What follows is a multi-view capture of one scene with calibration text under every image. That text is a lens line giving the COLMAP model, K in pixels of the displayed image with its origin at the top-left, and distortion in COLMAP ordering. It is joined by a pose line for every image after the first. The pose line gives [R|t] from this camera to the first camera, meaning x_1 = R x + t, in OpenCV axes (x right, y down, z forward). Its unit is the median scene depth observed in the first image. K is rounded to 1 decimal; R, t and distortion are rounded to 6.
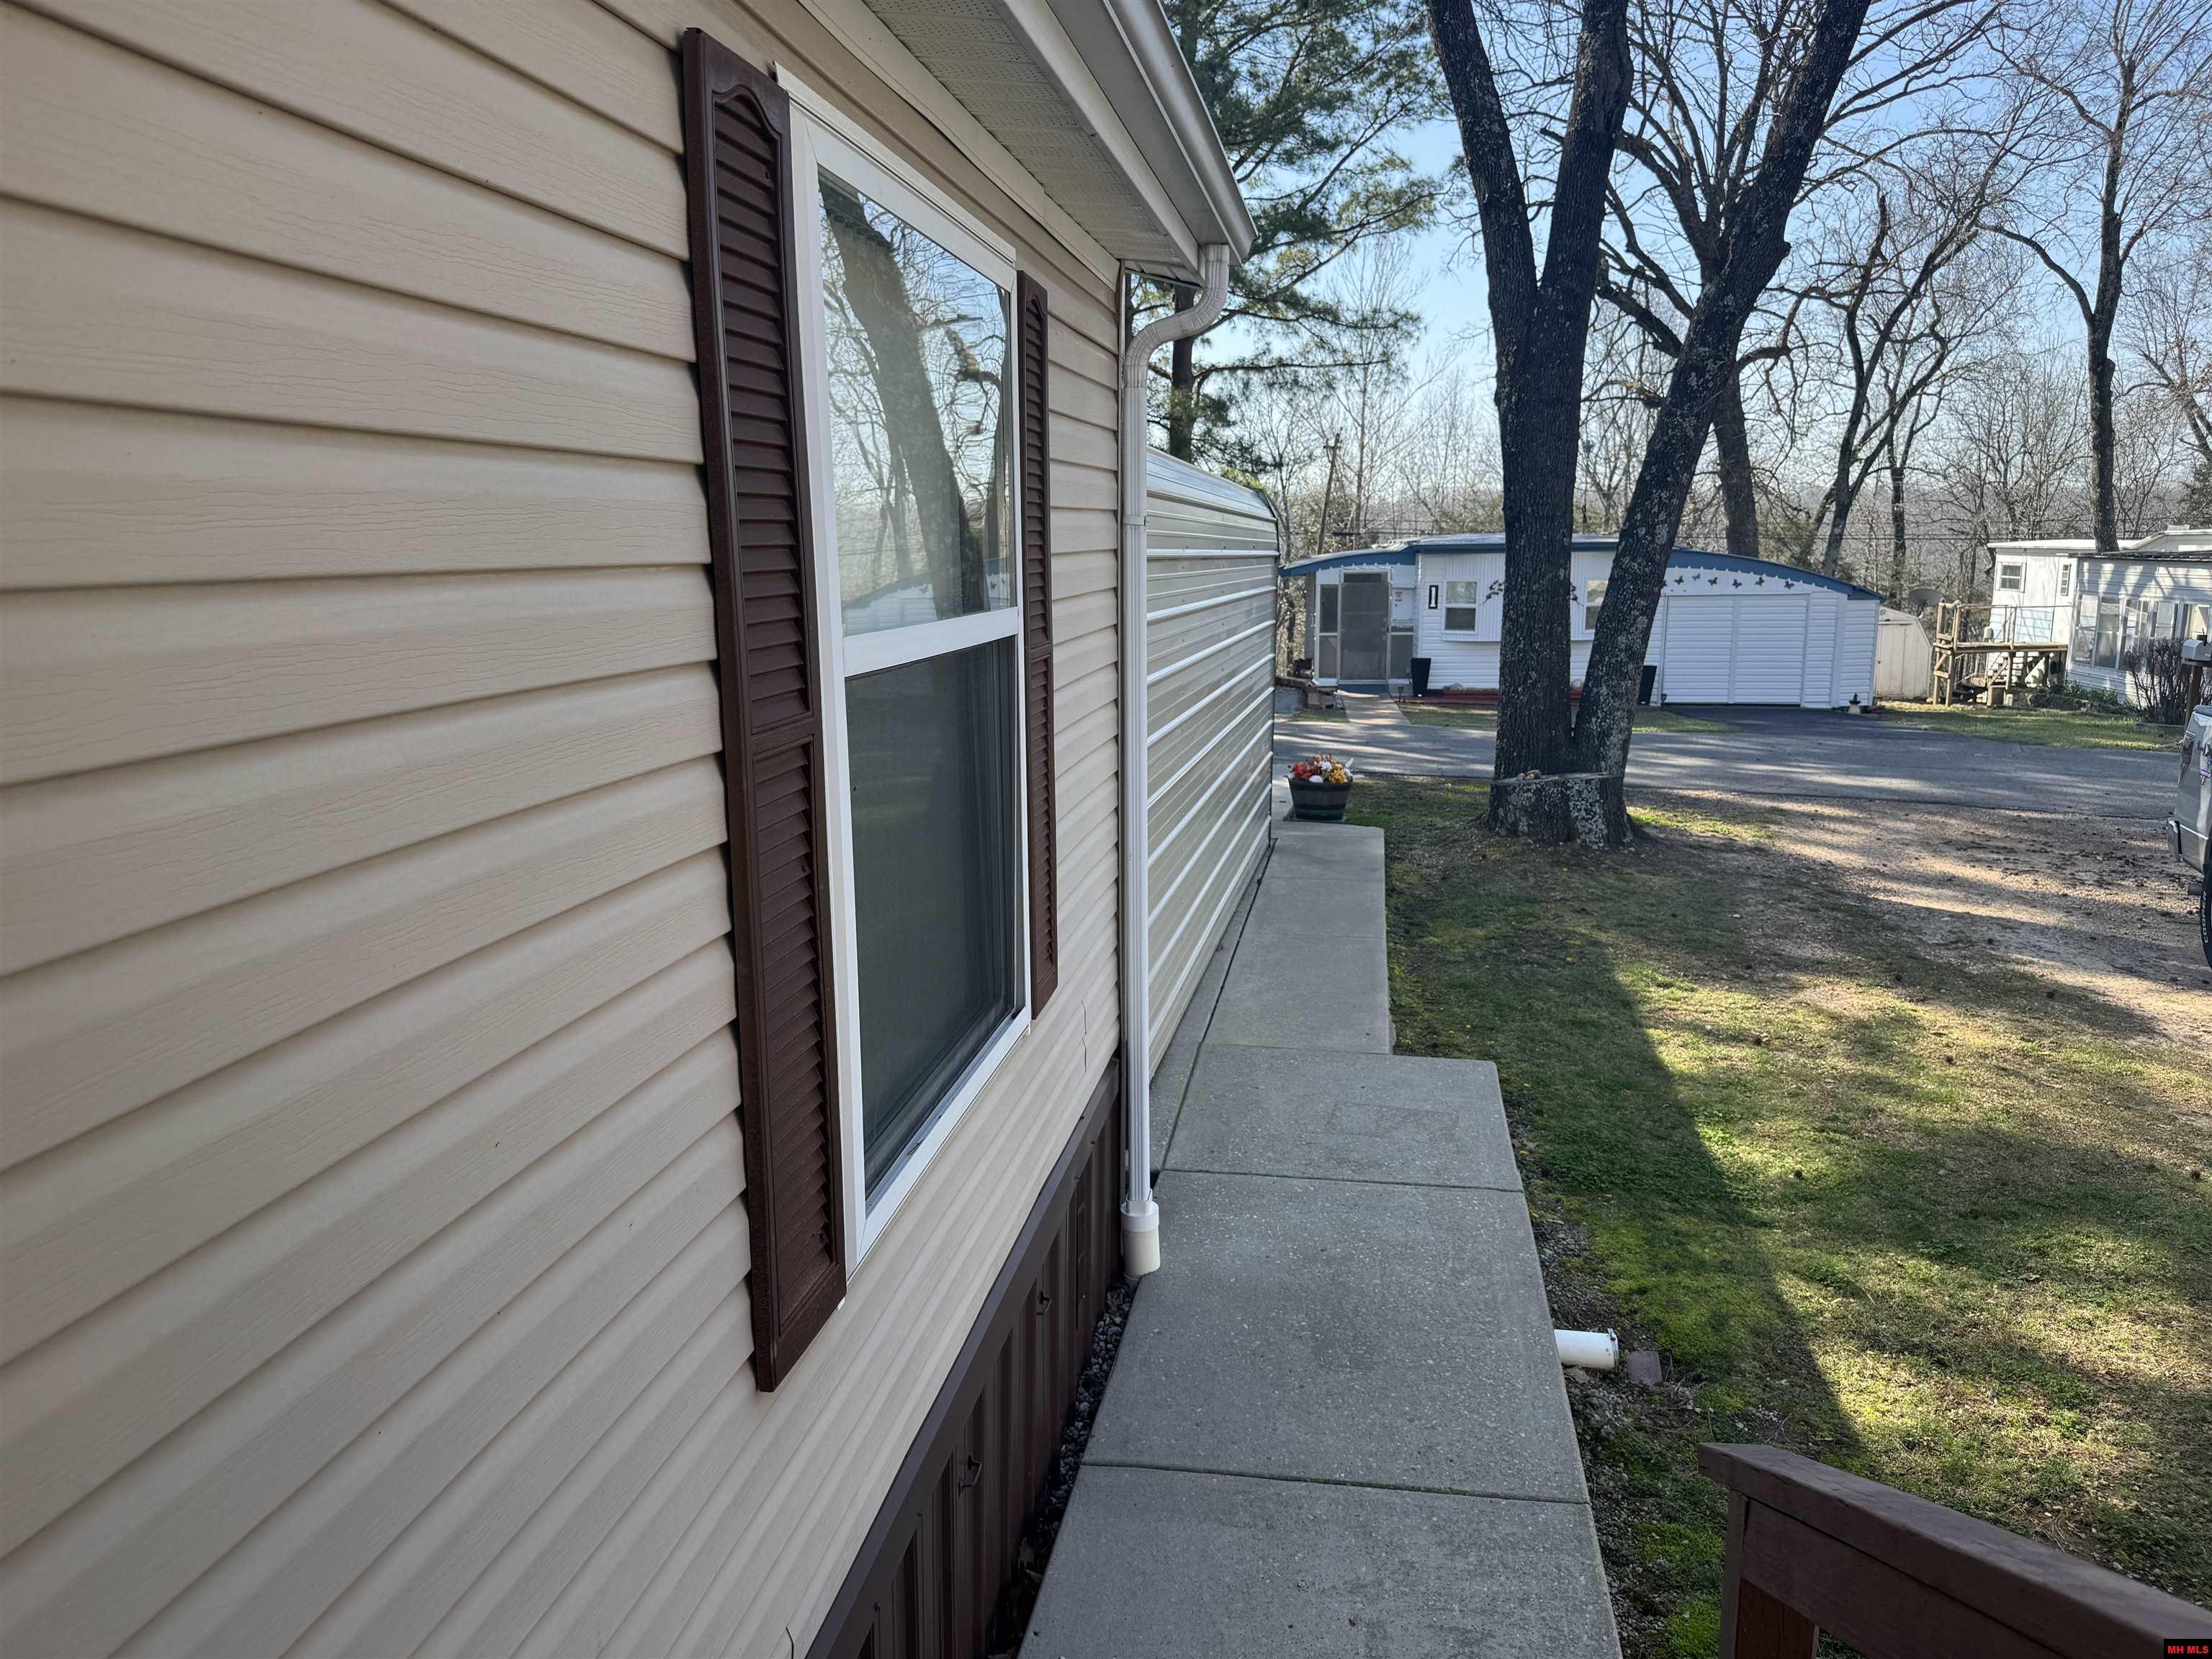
lens RADIAL K [[1555.1, 0, 1106.8], [0, 1555.1, 847.7], [0, 0, 1]] dist [0.071493, -0.085289]
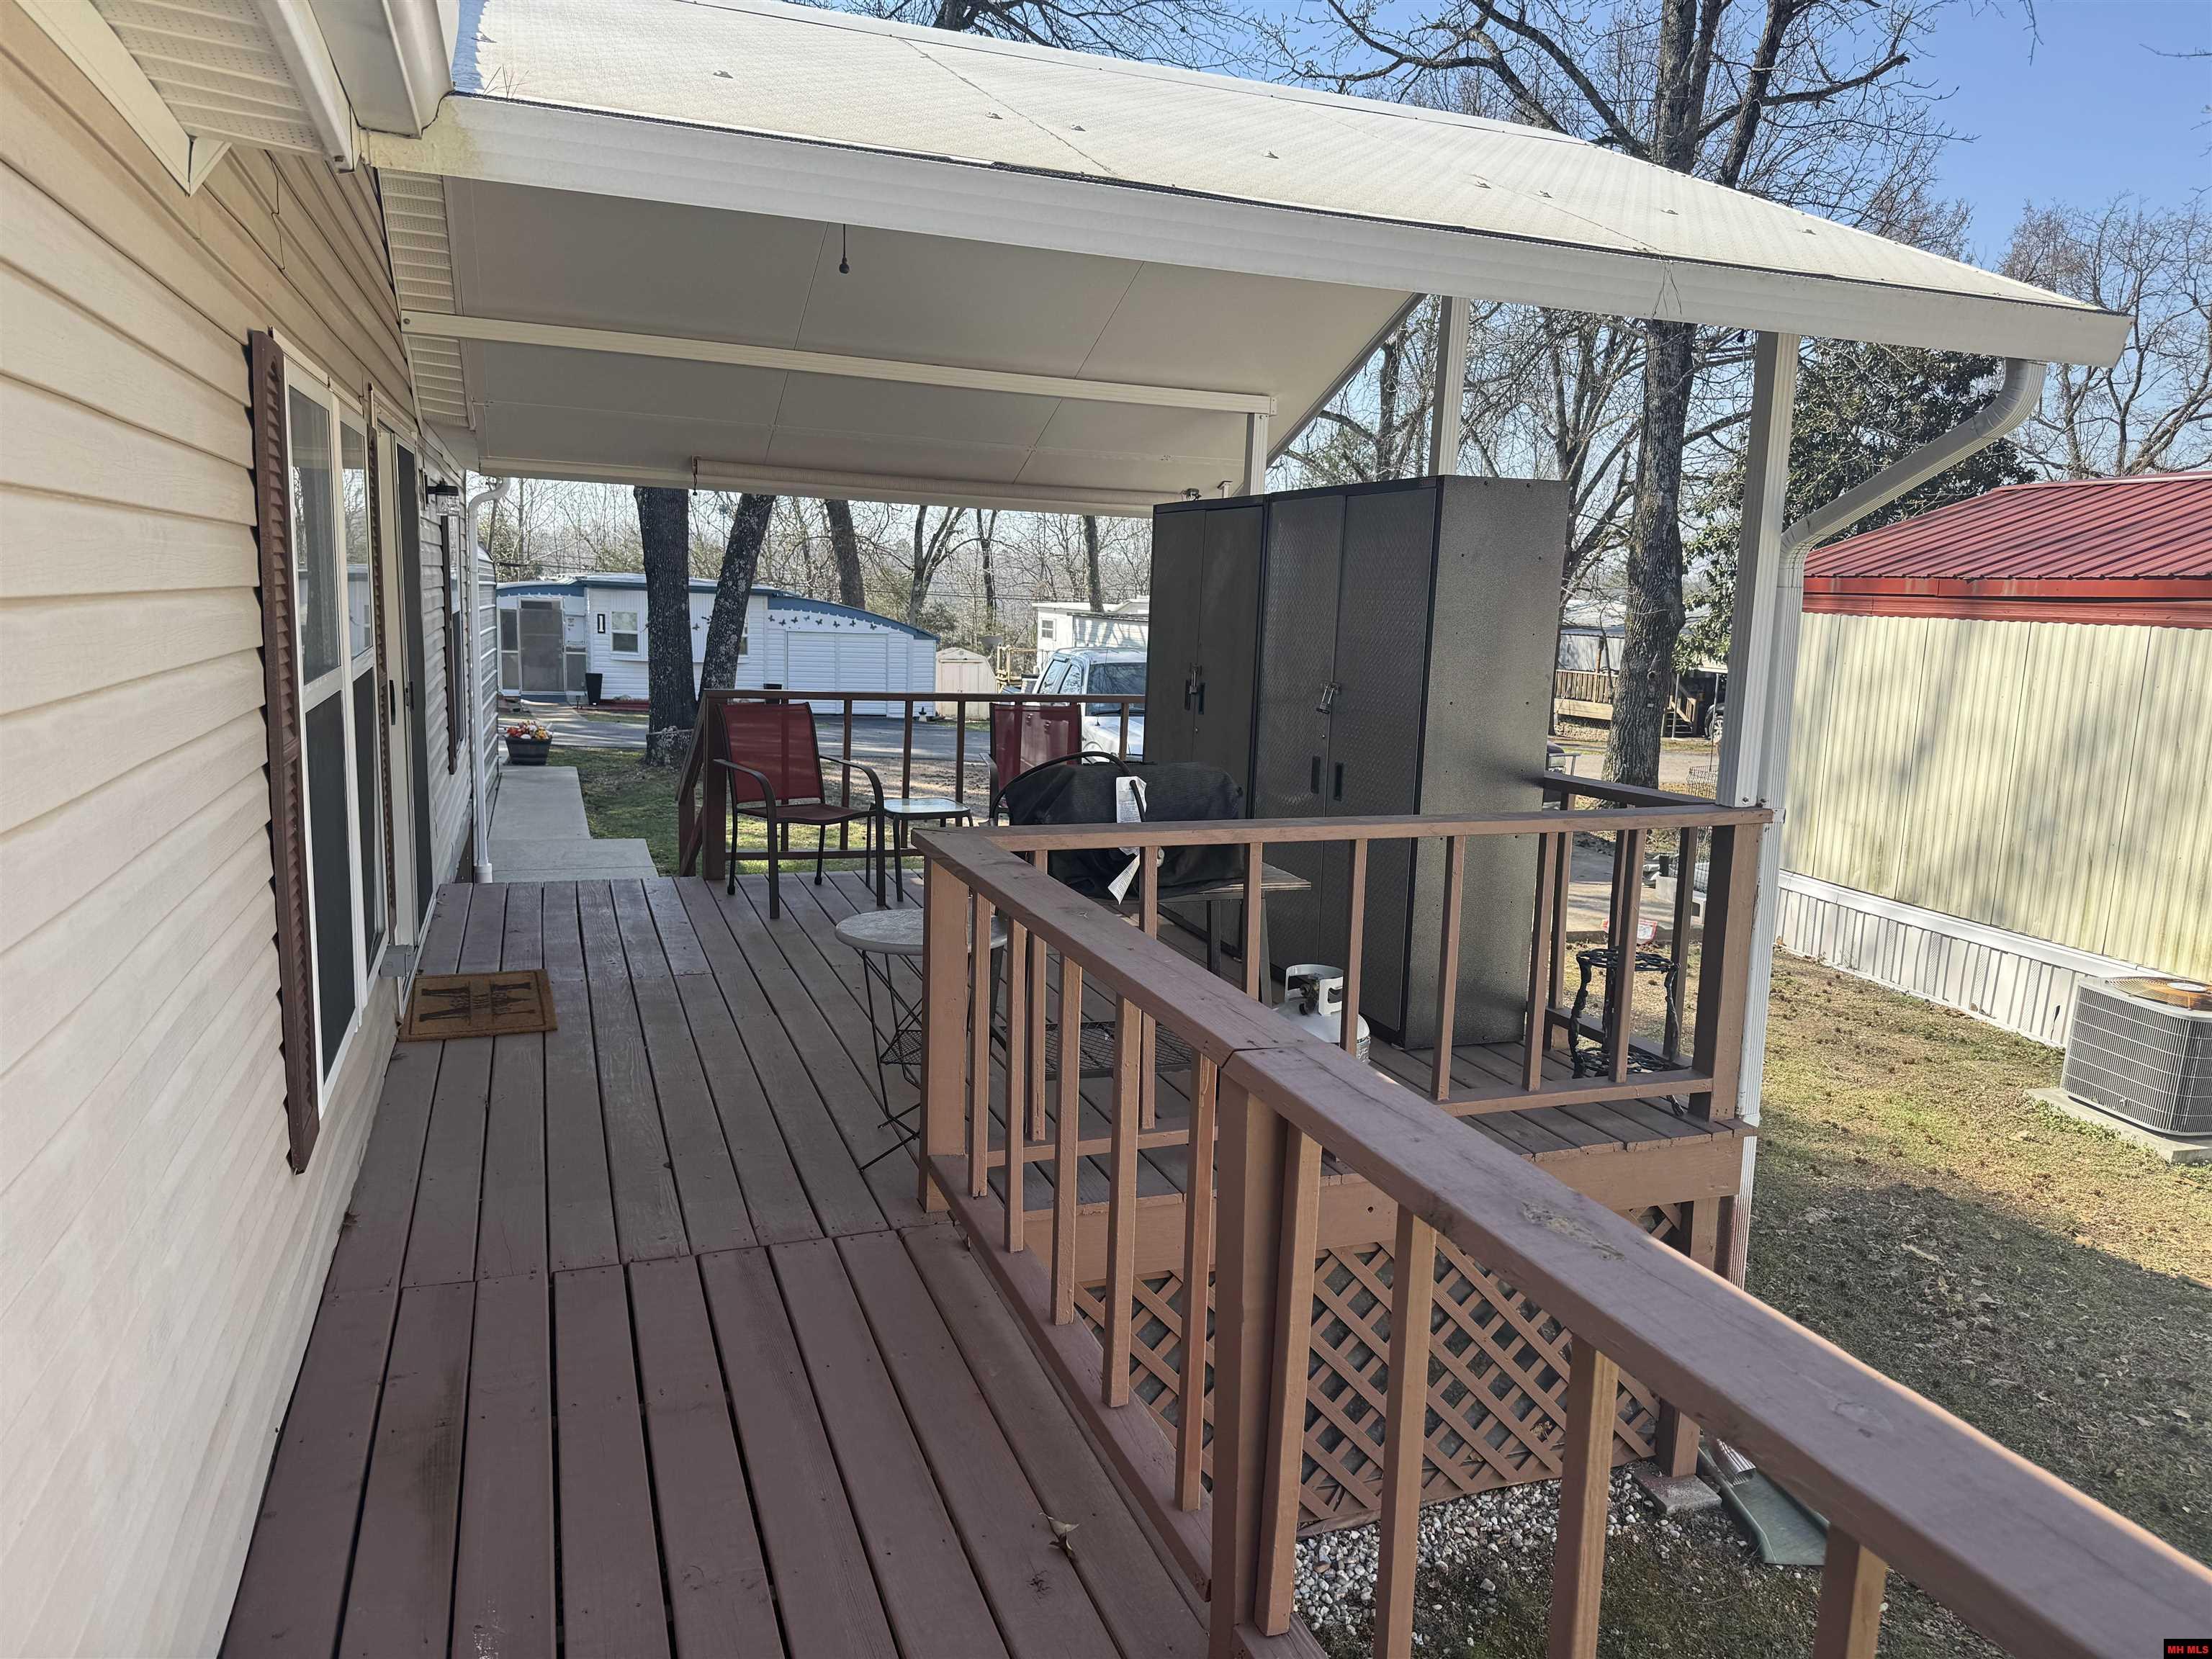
lens RADIAL K [[1555.1, 0, 1124.2], [0, 1555.1, 839.8], [0, 0, 1]] dist [0.071493, -0.085289]
pose [[0.865058, -0.033202, 0.500572, -0.051829], [0.047606, 0.998738, -0.016026, 0.043466], [-0.499408, 0.037694, 0.865547, -0.237197]]
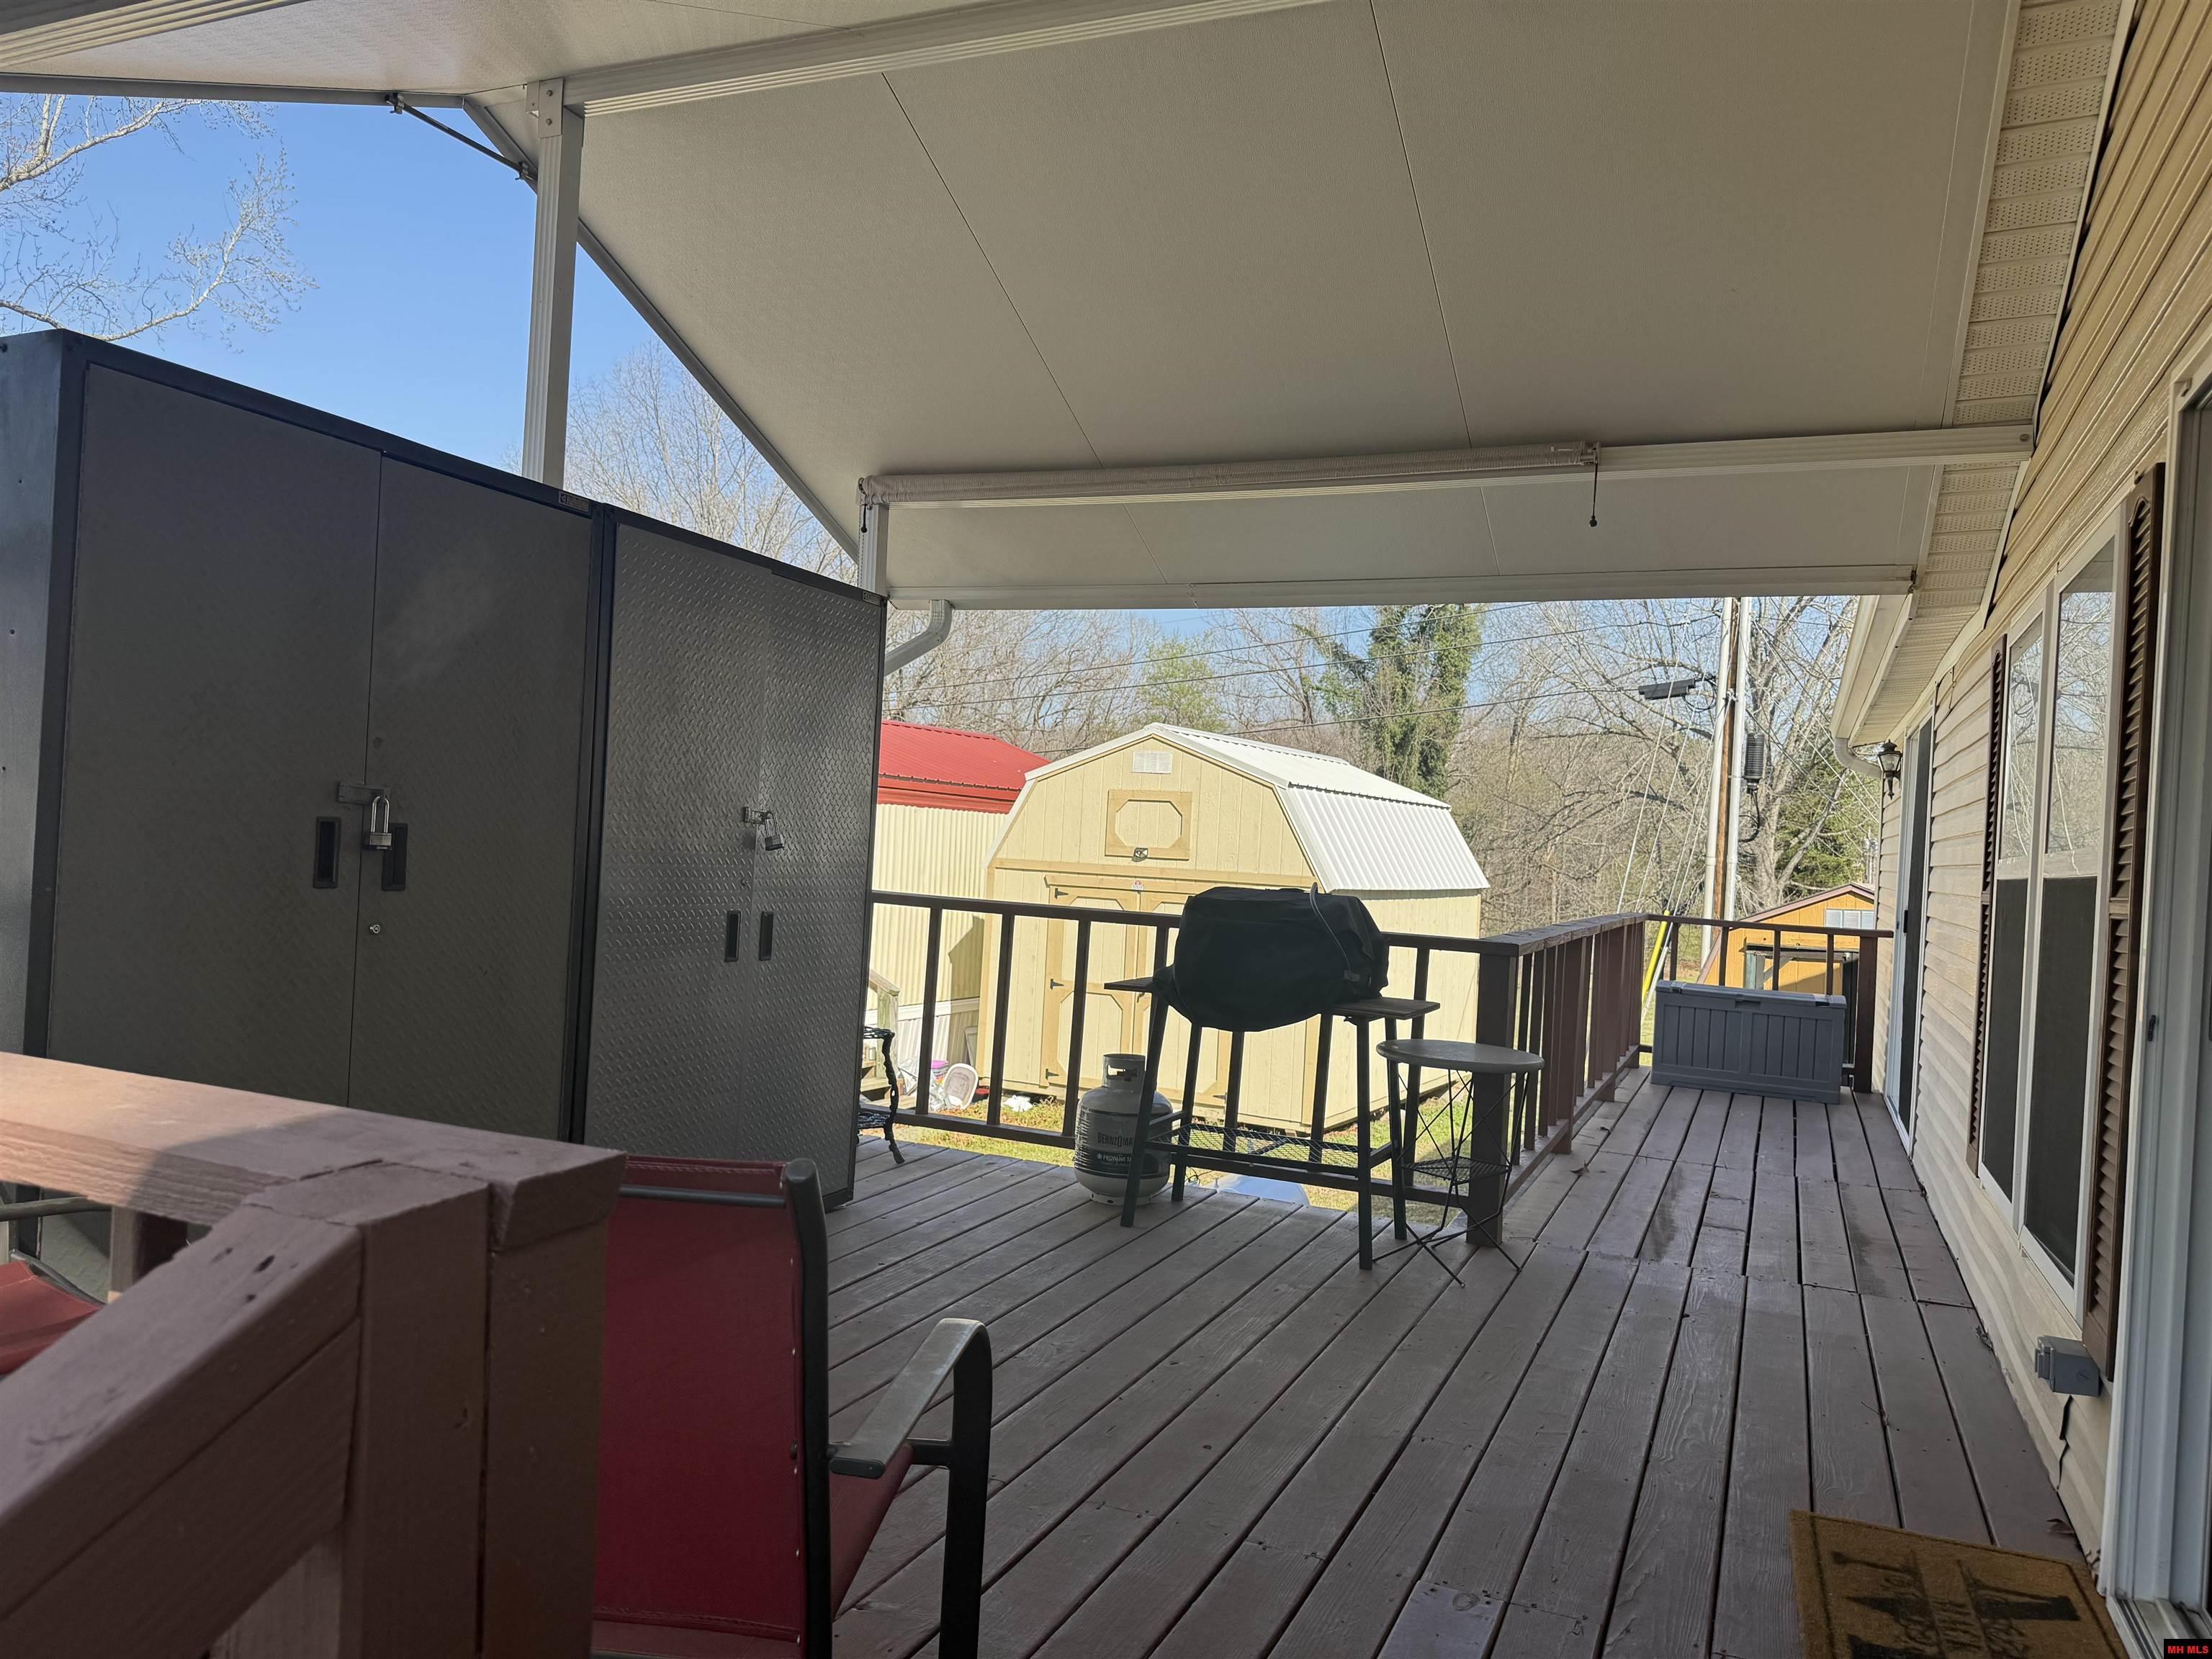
lens RADIAL K [[1555.1, 0, 1088.2], [0, 1555.1, 824.8], [0, 0, 1]] dist [0.071493, -0.085289]
pose [[-0.968656, -0.040880, 0.245018, 0.318395], [0.000995, 0.985719, 0.168397, -0.268137], [-0.248403, 0.163363, -0.954782, 1.757136]]
